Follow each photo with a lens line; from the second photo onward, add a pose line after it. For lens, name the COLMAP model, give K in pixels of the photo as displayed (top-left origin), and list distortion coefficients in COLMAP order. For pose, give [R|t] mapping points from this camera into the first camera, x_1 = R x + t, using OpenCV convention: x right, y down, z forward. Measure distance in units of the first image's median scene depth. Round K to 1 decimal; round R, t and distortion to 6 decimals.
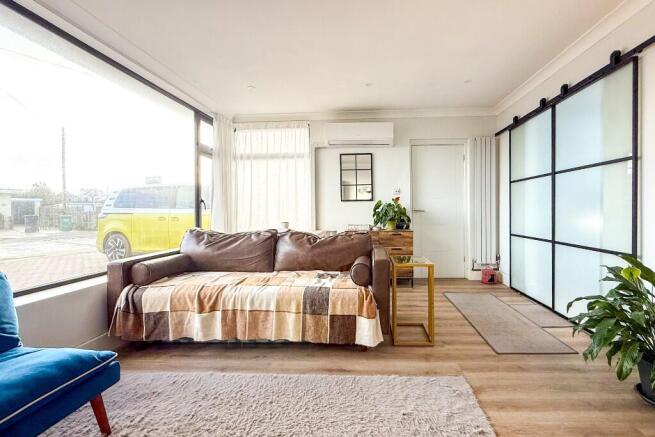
lens RADIAL K [[304.1, 0, 334.9], [0, 304.1, 211.2], [0, 0, 1]] dist [0.001725, 0.000286]
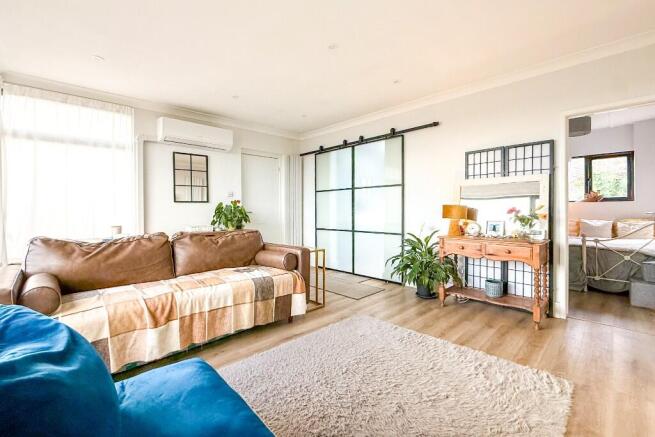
lens RADIAL K [[304.1, 0, 334.9], [0, 304.1, 211.2], [0, 0, 1]] dist [0.001725, 0.000286]
pose [[0.657243, 0.000027, 0.753678, -0.752403], [0.004947, 0.999978, -0.004350, 0.003202], [-0.753662, 0.006587, 0.657229, 0.022231]]
